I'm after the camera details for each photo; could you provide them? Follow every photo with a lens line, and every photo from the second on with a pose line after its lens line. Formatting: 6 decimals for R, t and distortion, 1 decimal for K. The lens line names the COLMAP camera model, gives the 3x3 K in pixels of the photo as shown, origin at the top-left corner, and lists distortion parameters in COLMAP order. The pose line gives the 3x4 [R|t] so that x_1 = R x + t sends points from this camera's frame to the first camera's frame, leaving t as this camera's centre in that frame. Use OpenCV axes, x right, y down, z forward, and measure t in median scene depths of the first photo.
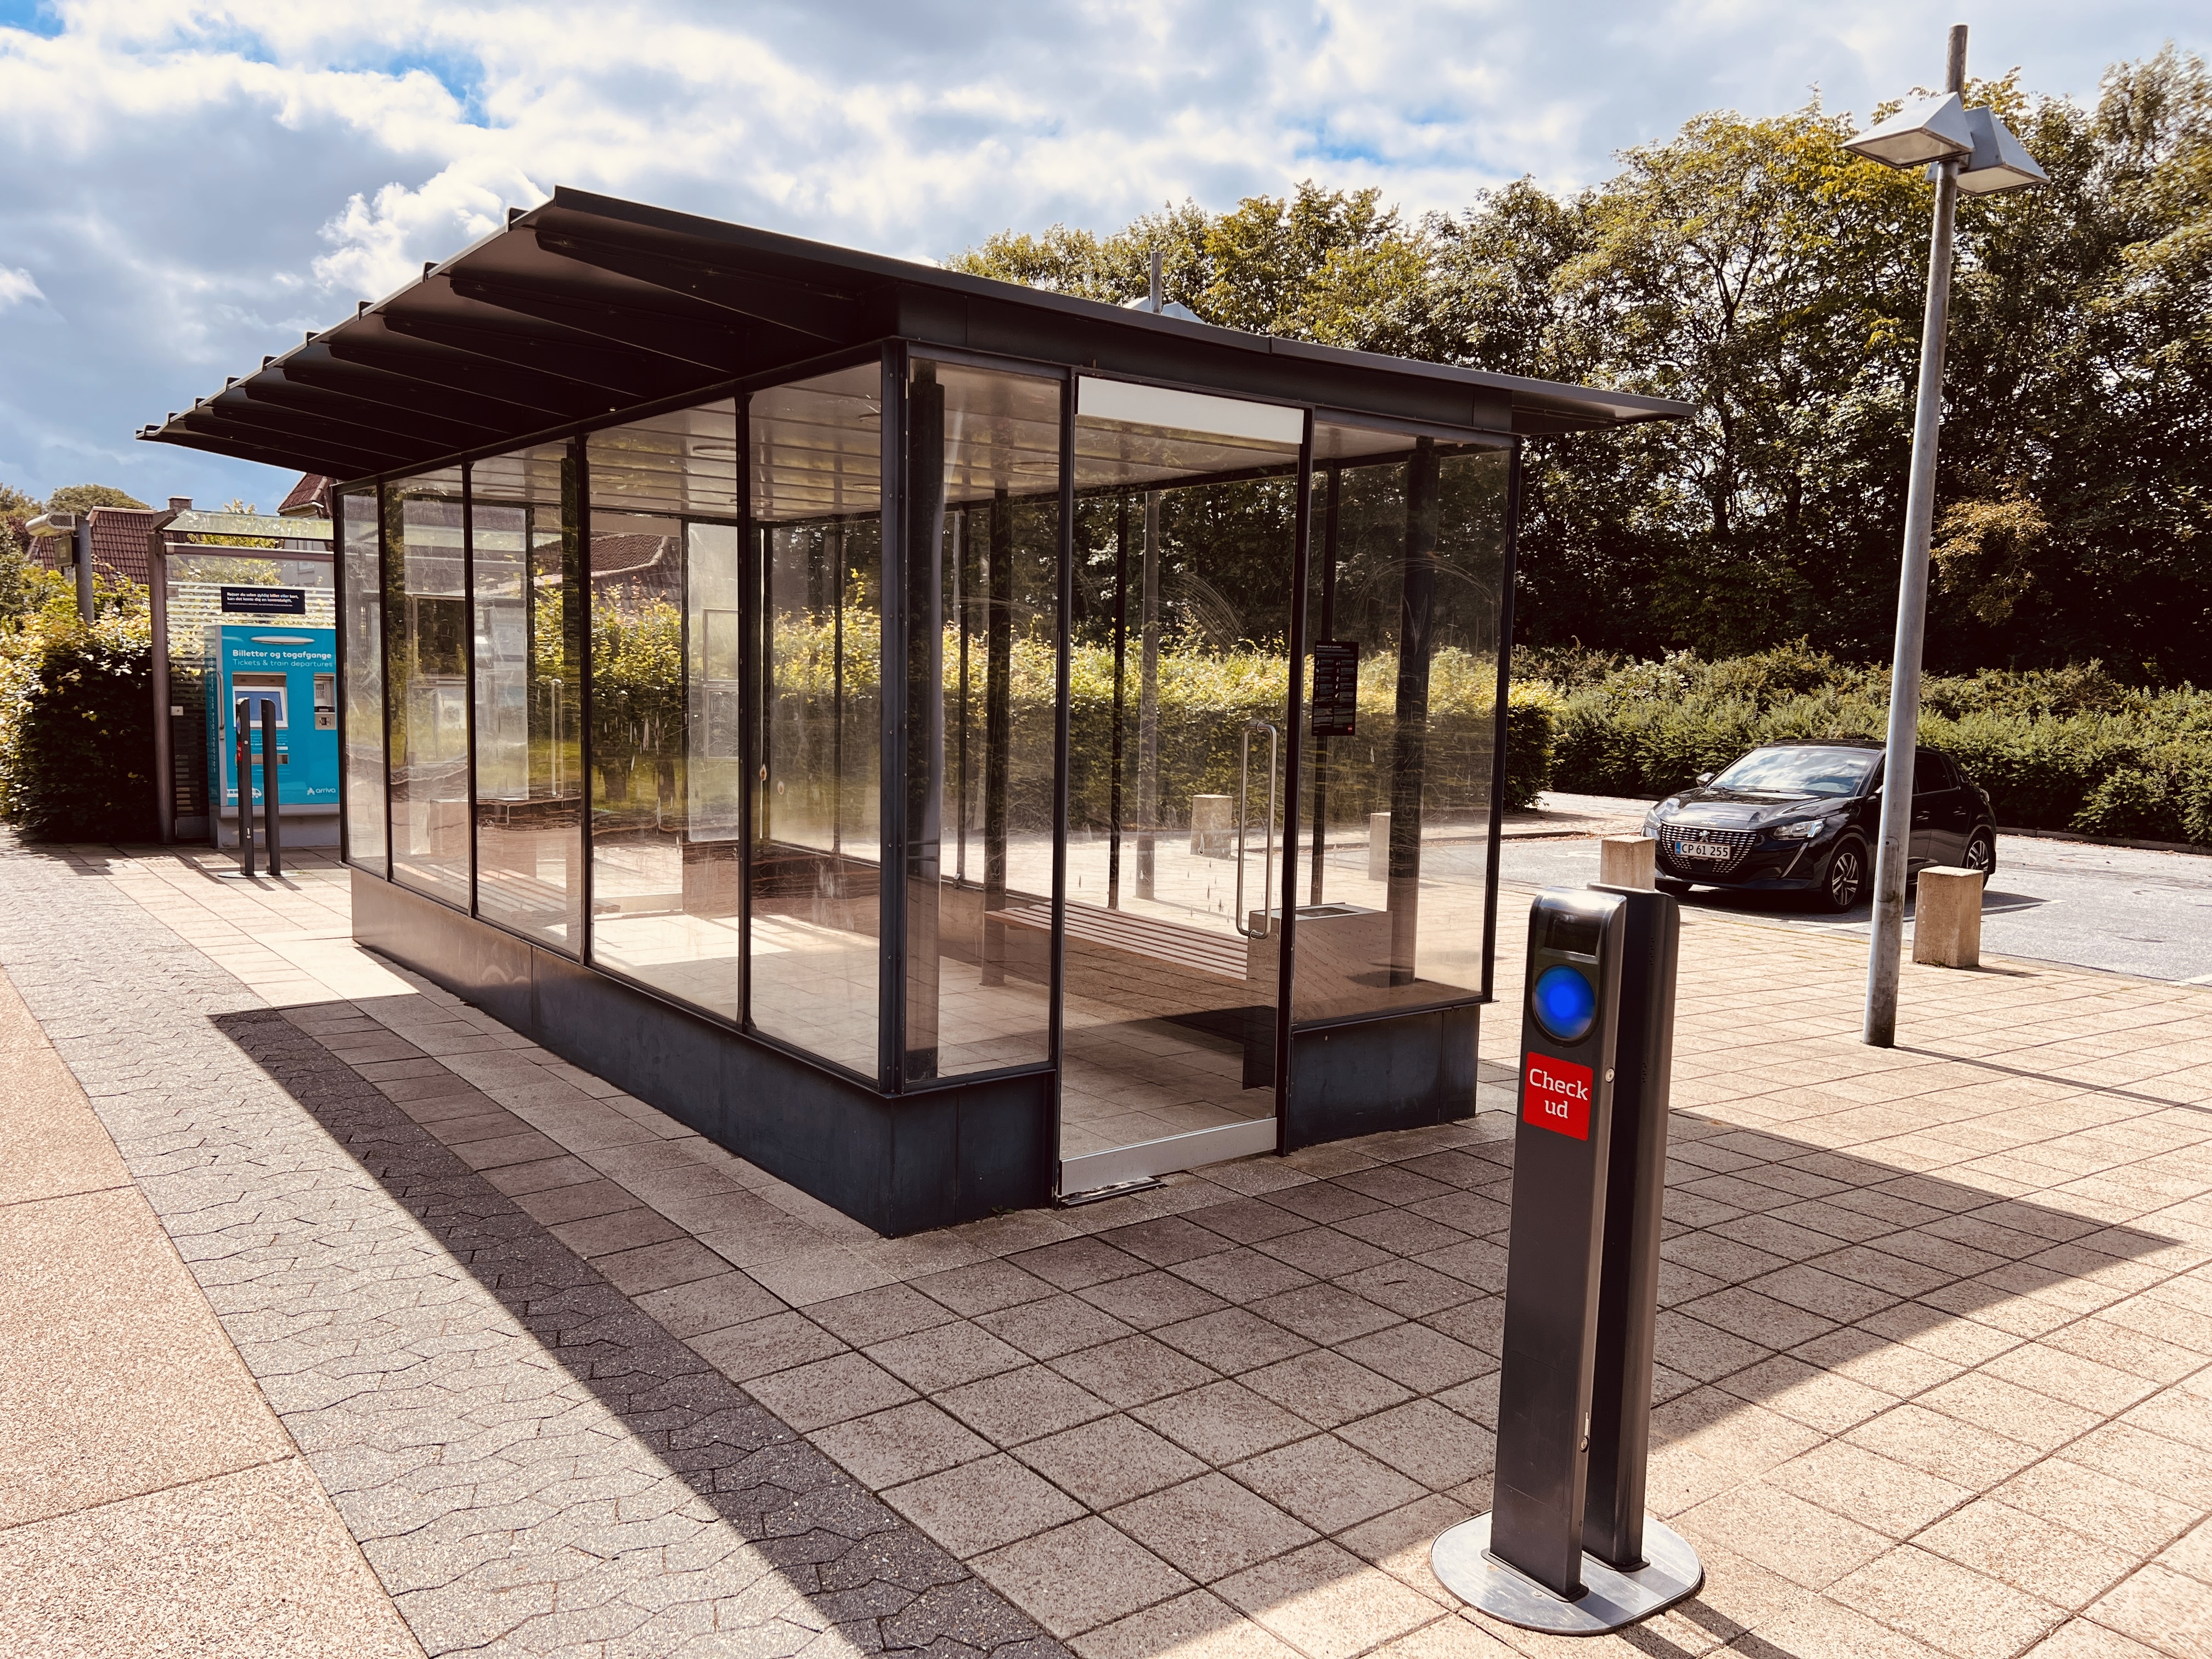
lens RADIAL K [[1682.1, 0, 1106.0], [0, 1682.1, 829.5], [0, 0, 1]] dist [0.033402, -0.000075]
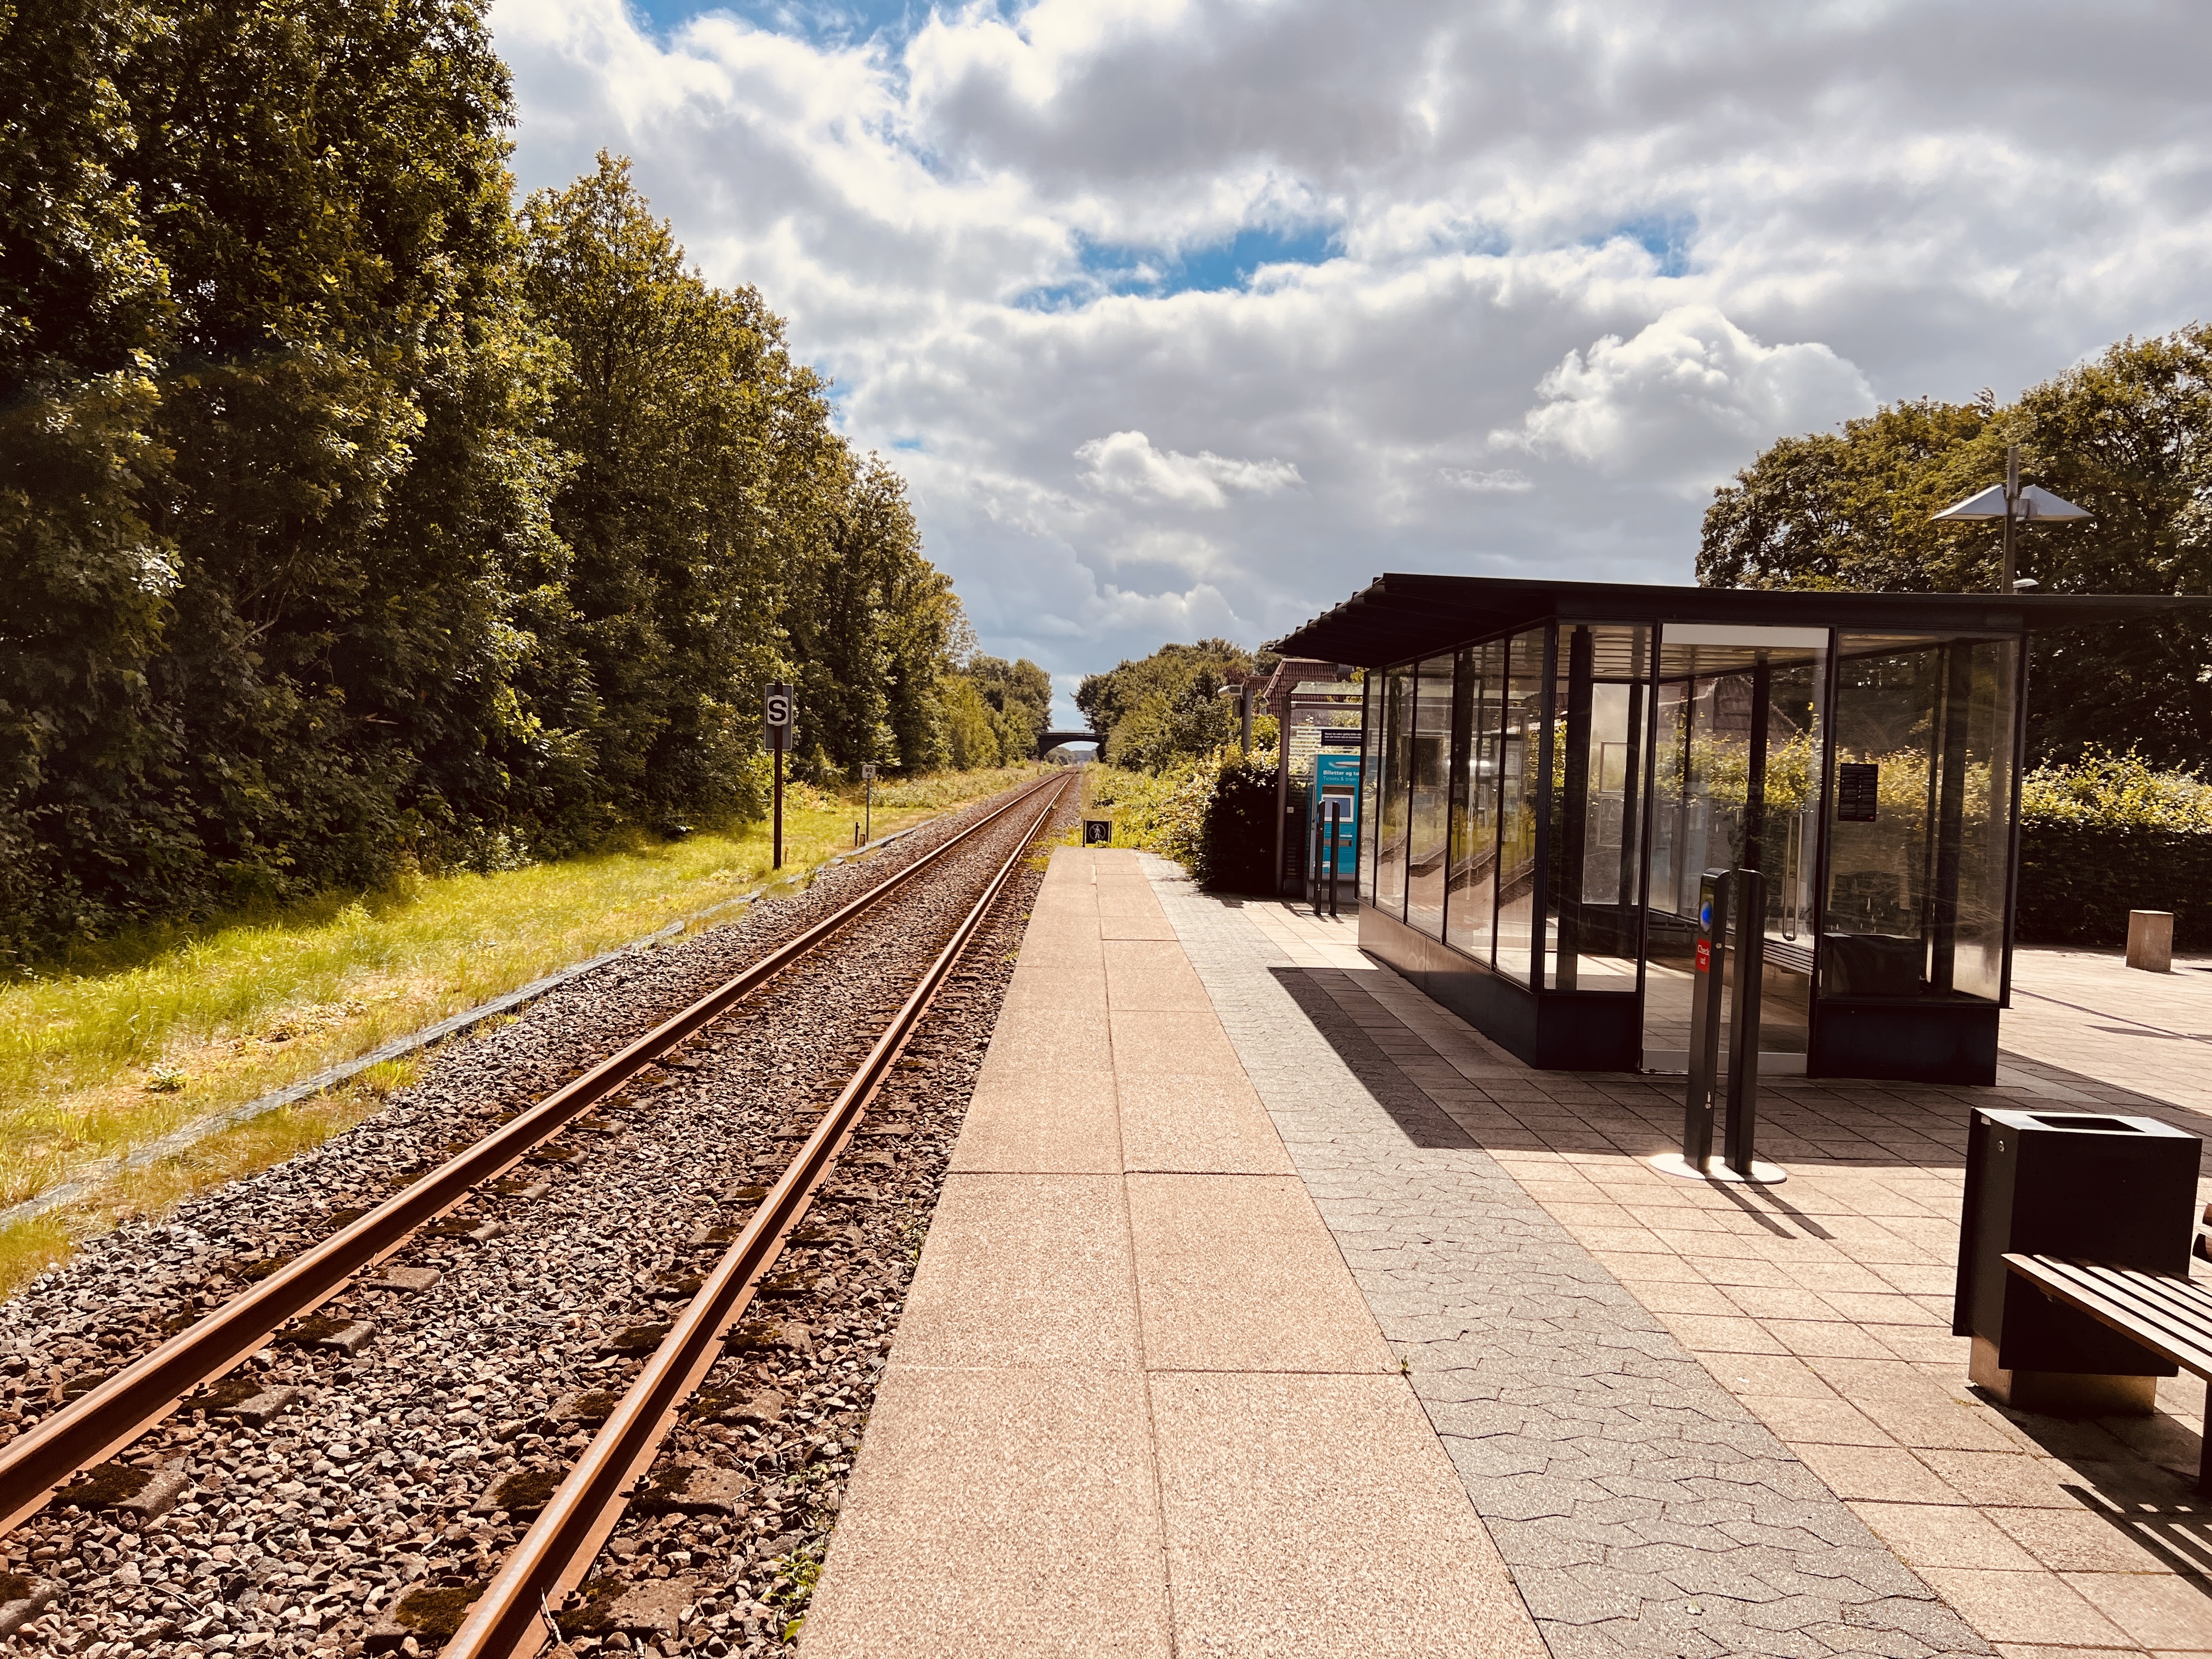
lens RADIAL K [[1682.1, 0, 1106.0], [0, 1682.1, 829.5], [0, 0, 1]] dist [0.033402, -0.000075]
pose [[0.803905, 0.028163, -0.594091, 0.241792], [-0.072429, 0.996080, -0.050789, 0.040169], [0.590332, 0.083859, 0.802793, -0.341382]]
